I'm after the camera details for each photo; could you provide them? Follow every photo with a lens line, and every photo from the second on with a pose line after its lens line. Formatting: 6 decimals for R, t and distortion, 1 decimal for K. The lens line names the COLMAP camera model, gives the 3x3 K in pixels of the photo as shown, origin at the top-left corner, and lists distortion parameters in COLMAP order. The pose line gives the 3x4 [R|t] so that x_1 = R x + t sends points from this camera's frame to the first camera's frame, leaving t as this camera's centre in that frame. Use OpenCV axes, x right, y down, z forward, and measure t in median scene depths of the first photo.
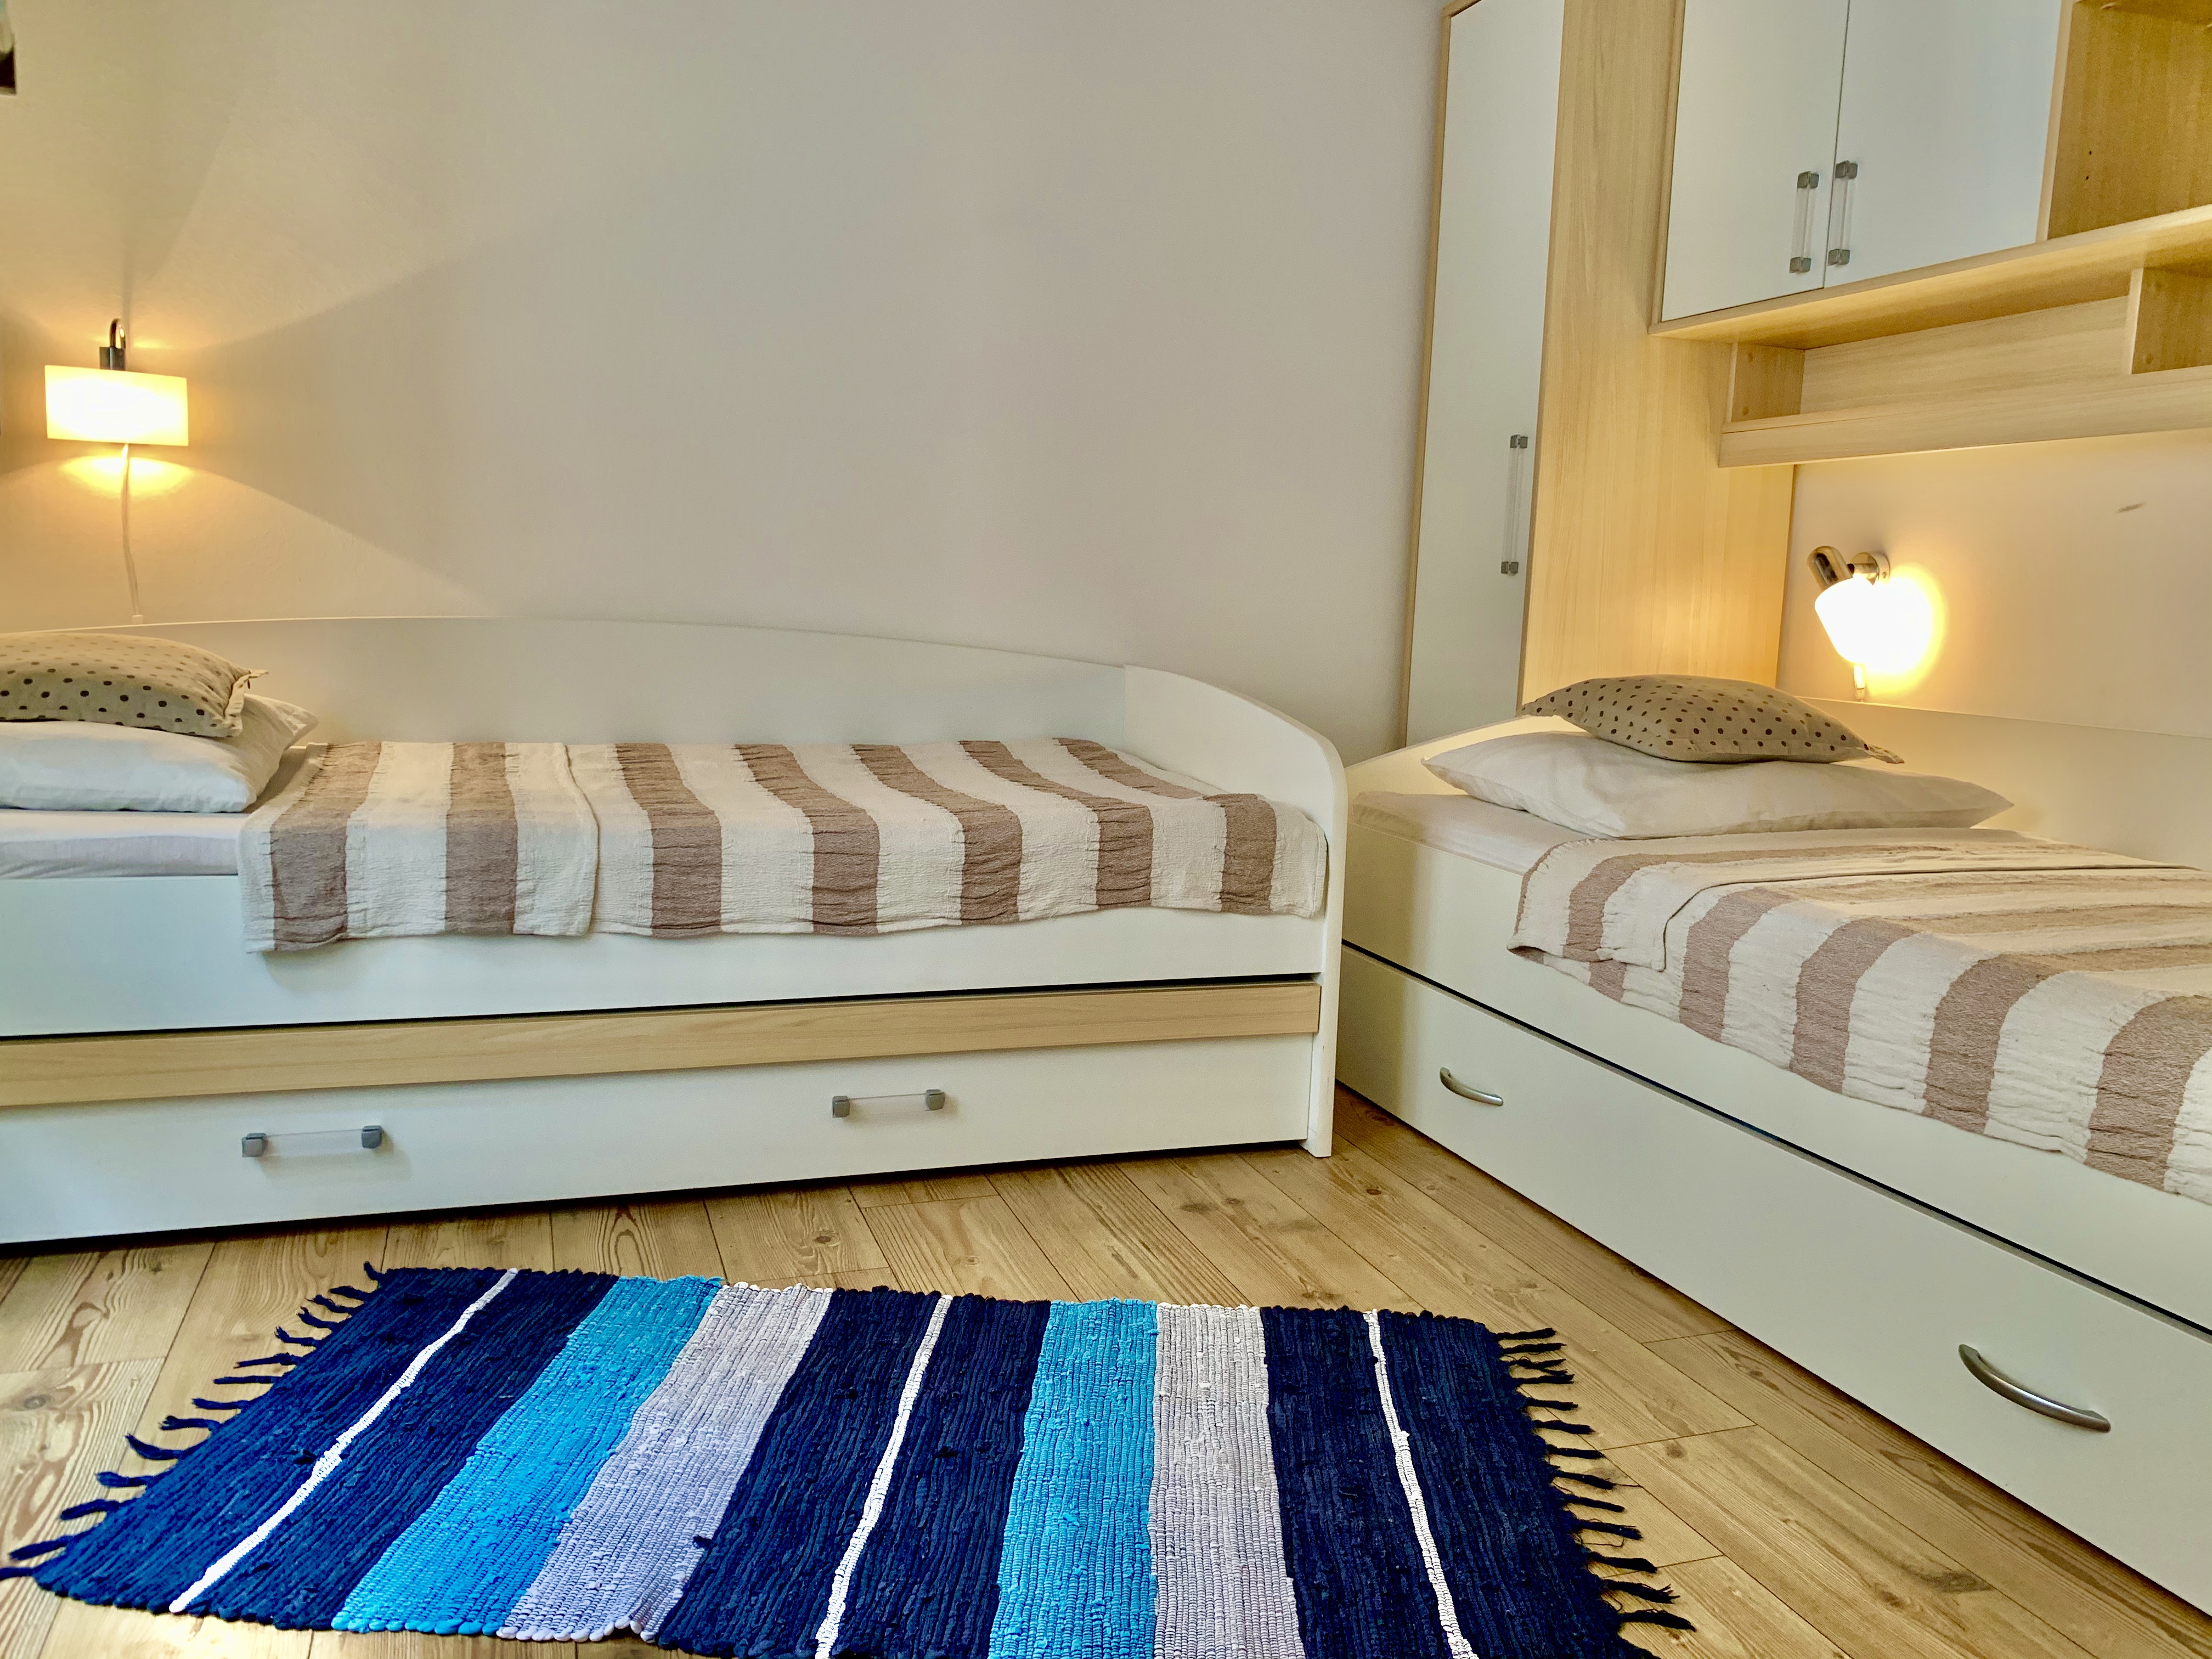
lens RADIAL K [[1697.8, 0, 1093.8], [0, 1697.8, 816.2], [0, 0, 1]] dist [0.041021, -0.053103]
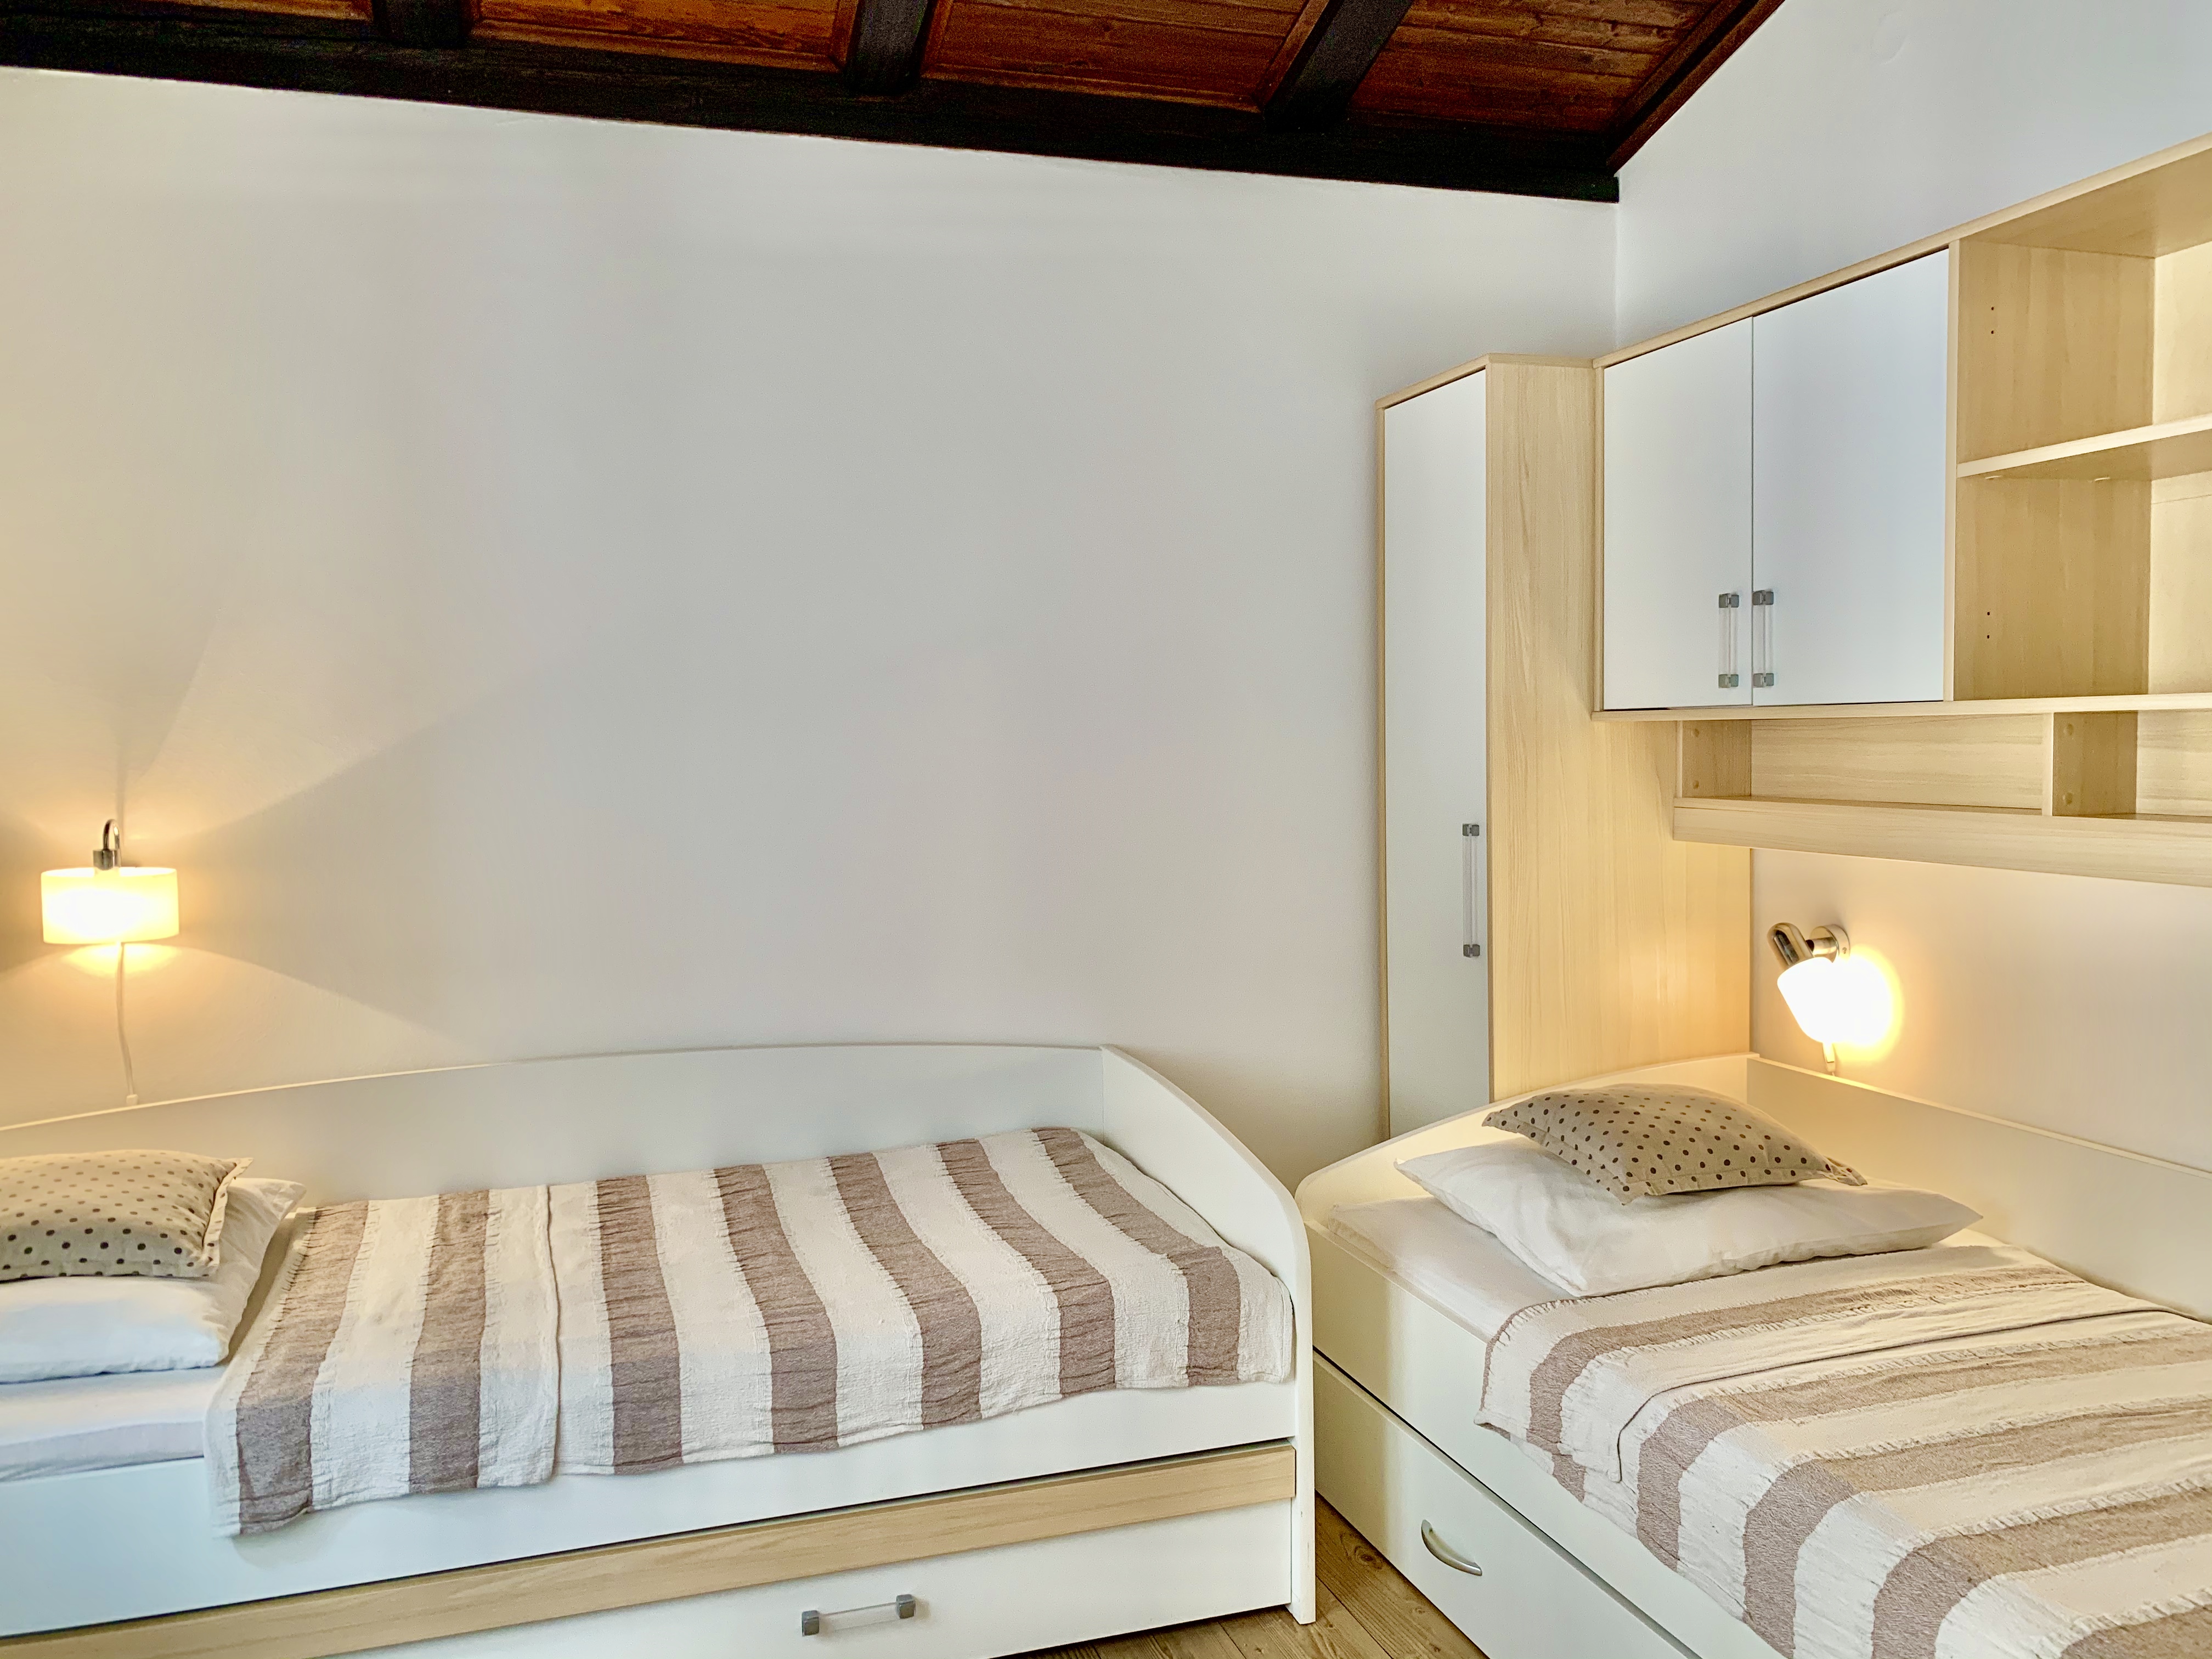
lens RADIAL K [[1697.8, 0, 1088.5], [0, 1697.8, 833.2], [0, 0, 1]] dist [0.041021, -0.053103]
pose [[0.998490, -0.049189, -0.024442, 0.054861], [0.047118, 0.995753, -0.079092, -0.181971], [0.028229, 0.077821, 0.996568, -0.026324]]
